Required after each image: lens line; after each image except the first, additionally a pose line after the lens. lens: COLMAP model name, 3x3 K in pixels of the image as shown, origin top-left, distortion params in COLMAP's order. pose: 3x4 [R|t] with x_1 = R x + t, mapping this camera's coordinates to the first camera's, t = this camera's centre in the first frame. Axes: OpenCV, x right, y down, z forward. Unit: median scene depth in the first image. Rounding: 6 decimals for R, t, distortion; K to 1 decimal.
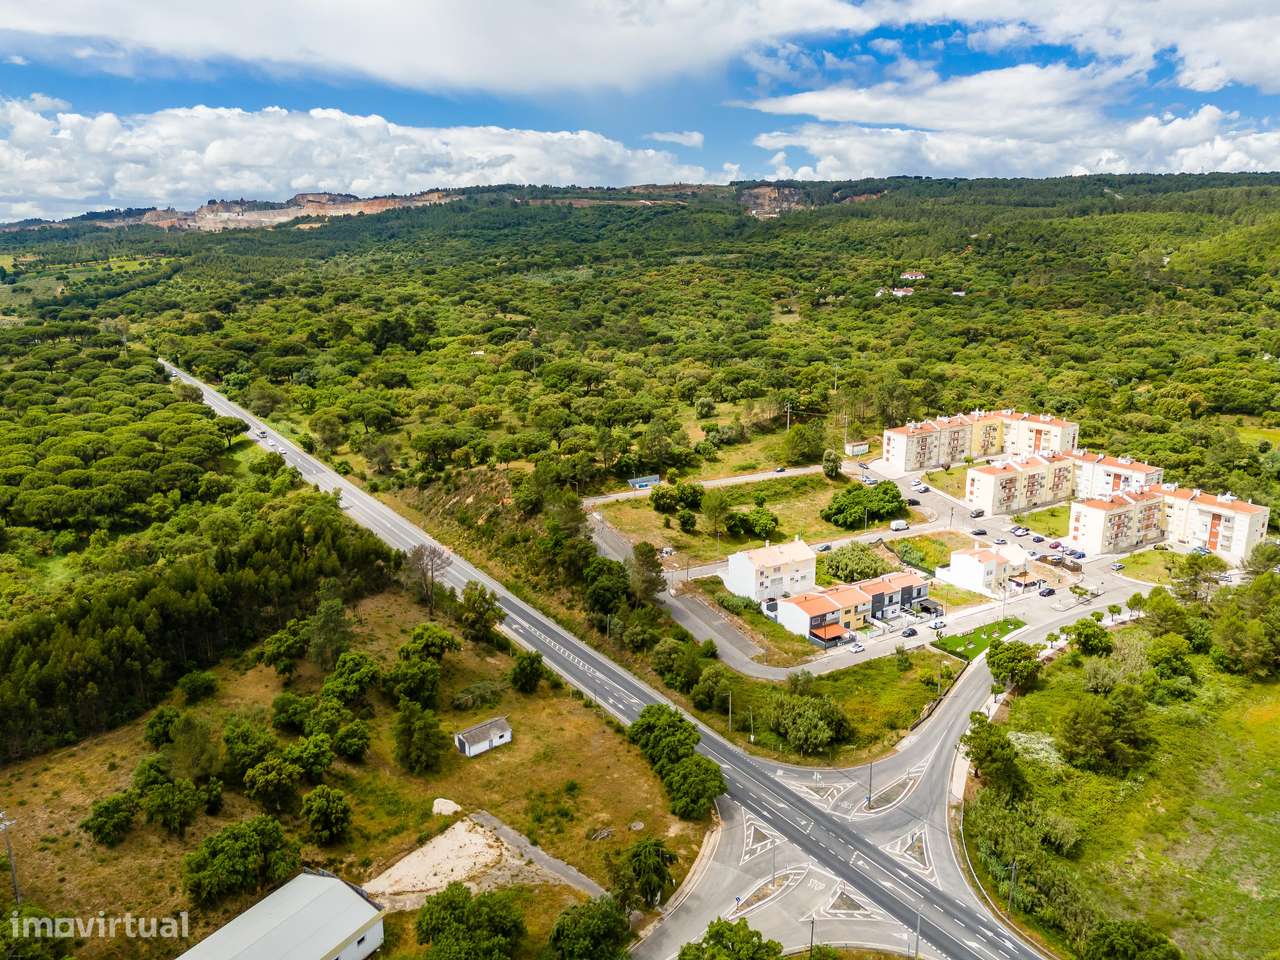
lens RADIAL K [[937.8, 0, 636.5], [0, 937.8, 488.1], [0, 0, 1]] dist [0.073055, -0.060843]
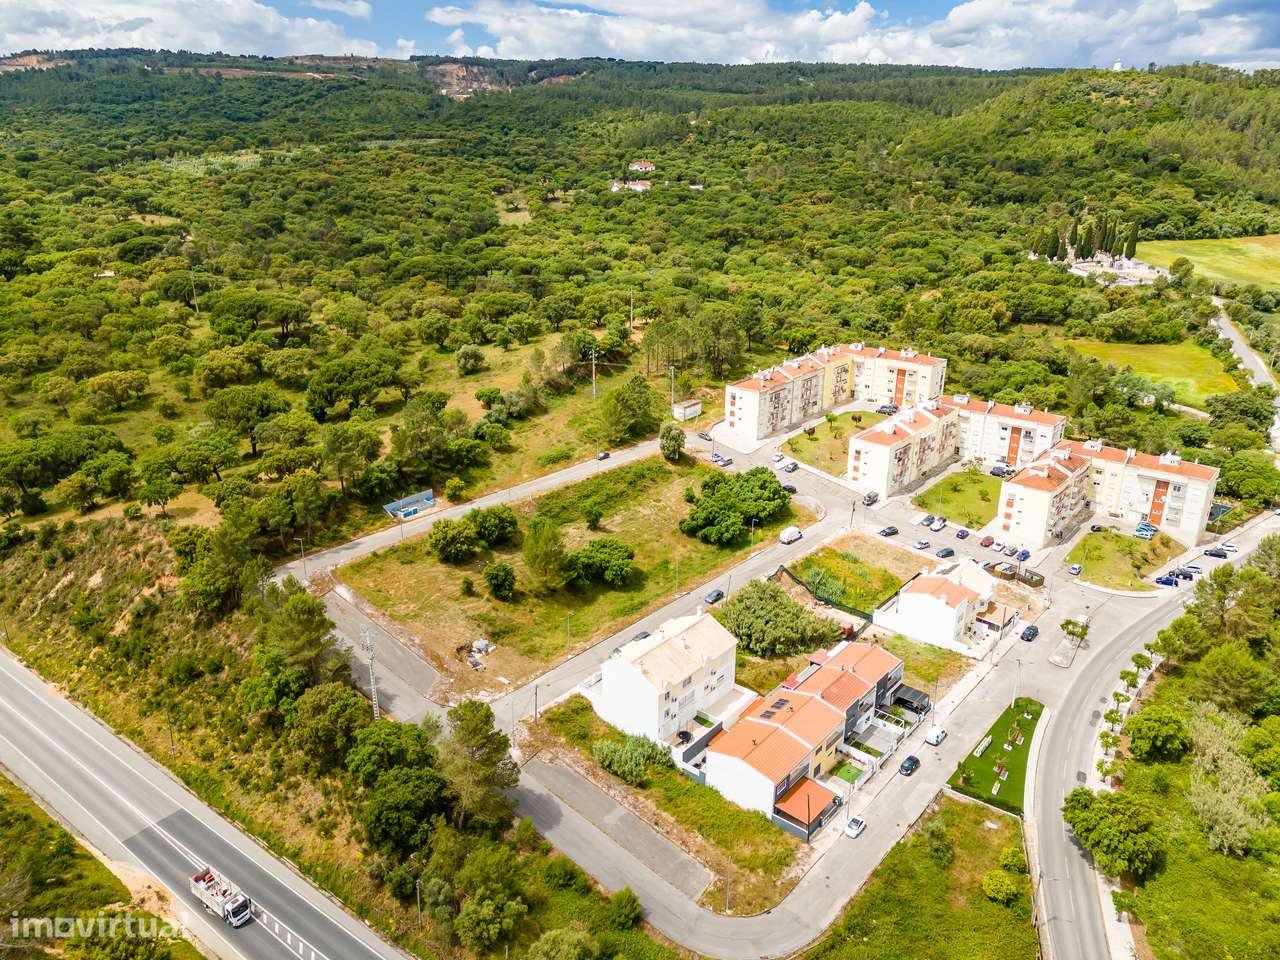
lens RADIAL K [[937.8, 0, 638.8], [0, 937.8, 479.2], [0, 0, 1]] dist [0.073055, -0.060843]
pose [[0.949166, -0.099480, 0.298644, -0.028520], [0.069389, 0.991534, 0.109750, -0.070477], [-0.307034, -0.083449, 0.948033, 0.303107]]
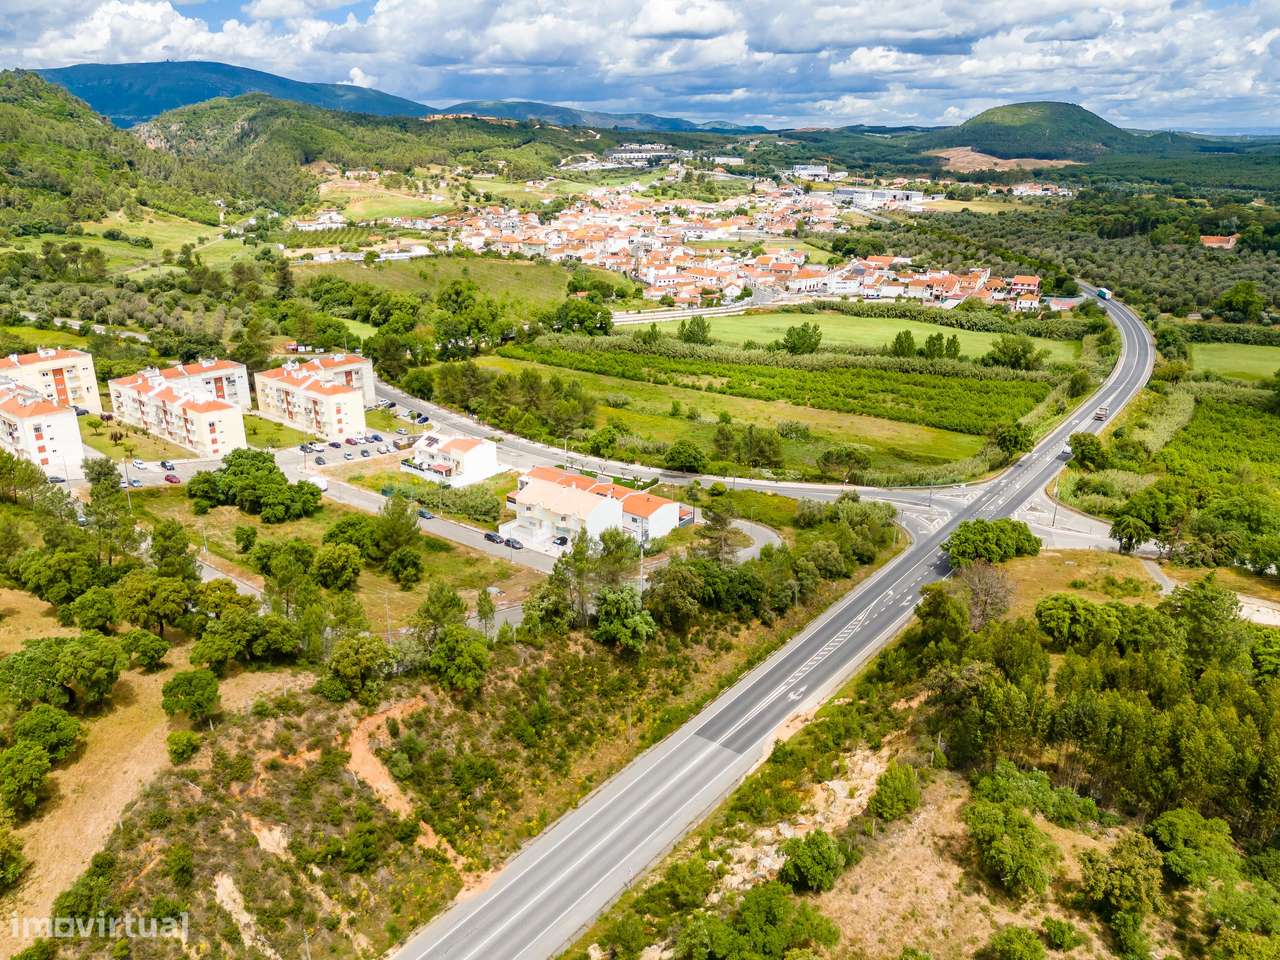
lens RADIAL K [[937.8, 0, 635.0], [0, 937.8, 479.7], [0, 0, 1]] dist [0.073055, -0.060843]
pose [[-0.305710, -0.317954, 0.897467, -0.392327], [0.243273, 0.885222, 0.396484, -0.165283], [-0.920521, 0.339539, -0.193272, 0.740280]]
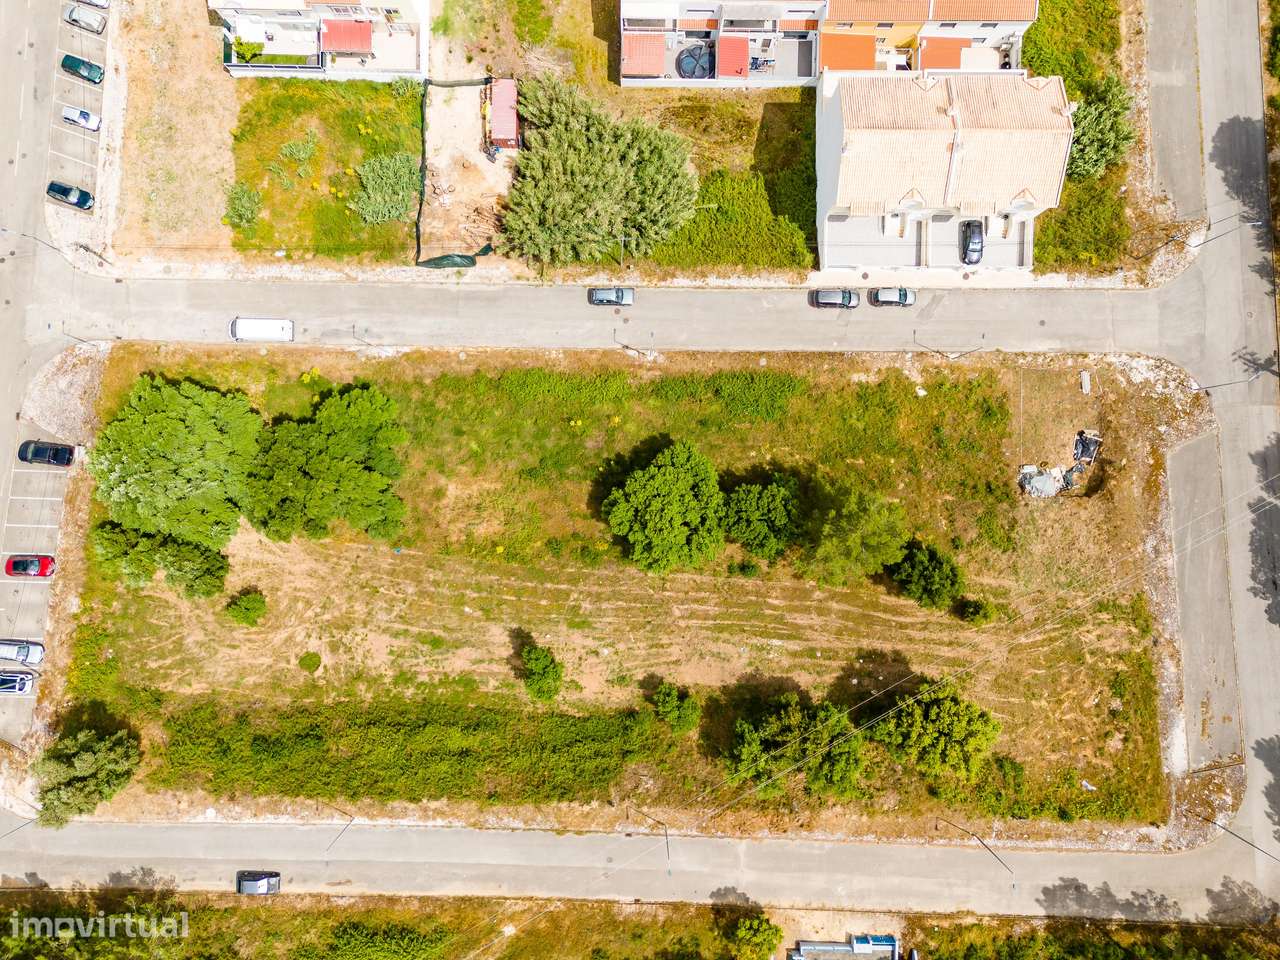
lens RADIAL K [[937.8, 0, 633.5], [0, 937.8, 474.9], [0, 0, 1]] dist [0.073055, -0.060843]
pose [[-0.836419, -0.547976, 0.011176, 0.115743], [0.147308, -0.205115, 0.967589, -0.214328], [-0.527924, 0.810956, 0.252284, 0.725614]]
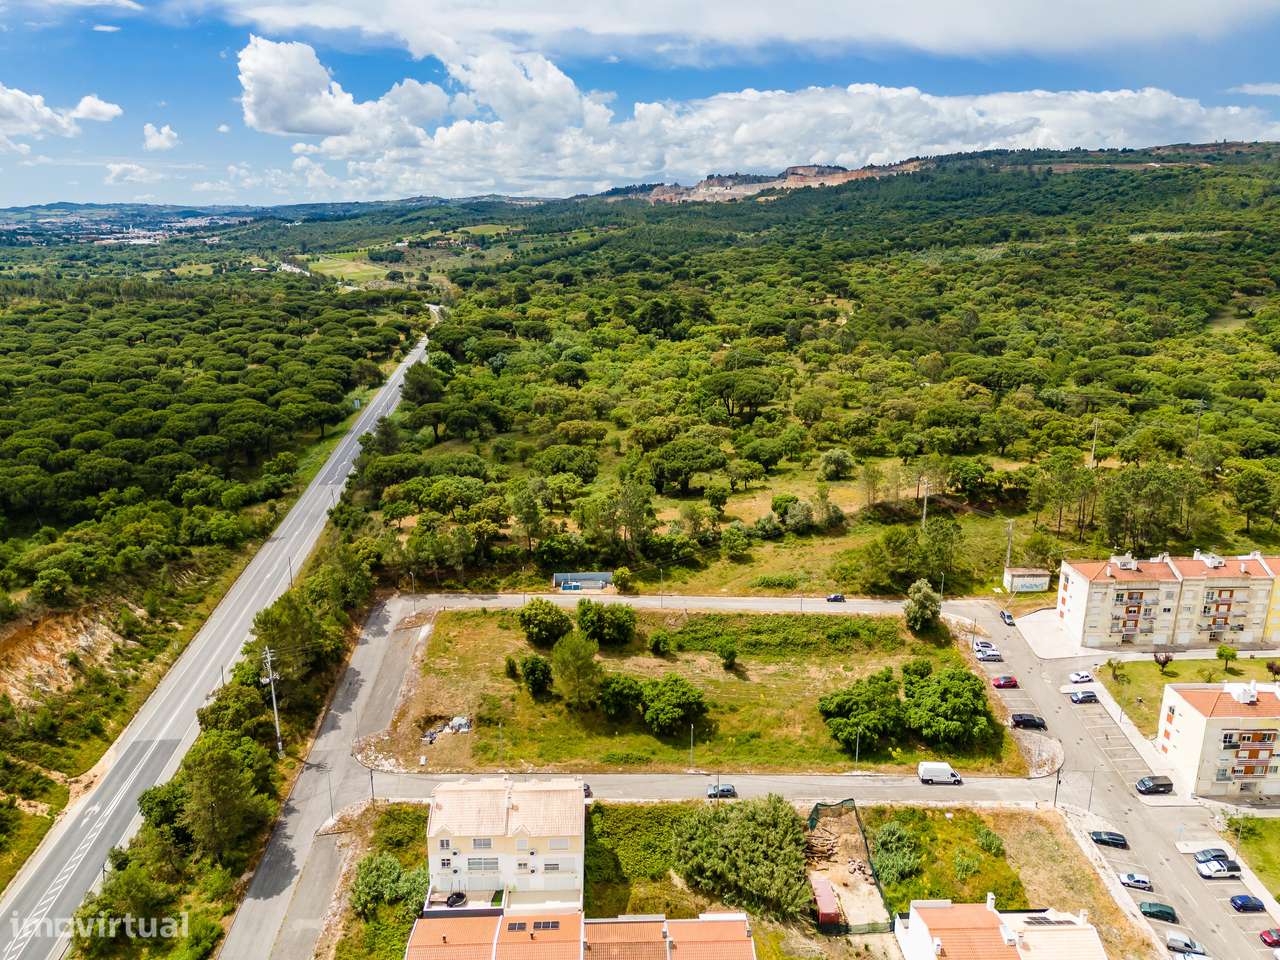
lens RADIAL K [[937.8, 0, 635.7], [0, 937.8, 469.2], [0, 0, 1]] dist [0.073055, -0.060843]
pose [[0.865237, 0.140157, -0.481374, 0.293451], [-0.136441, 0.989718, 0.042923, -0.099279], [0.482441, 0.028540, 0.875463, 0.382034]]
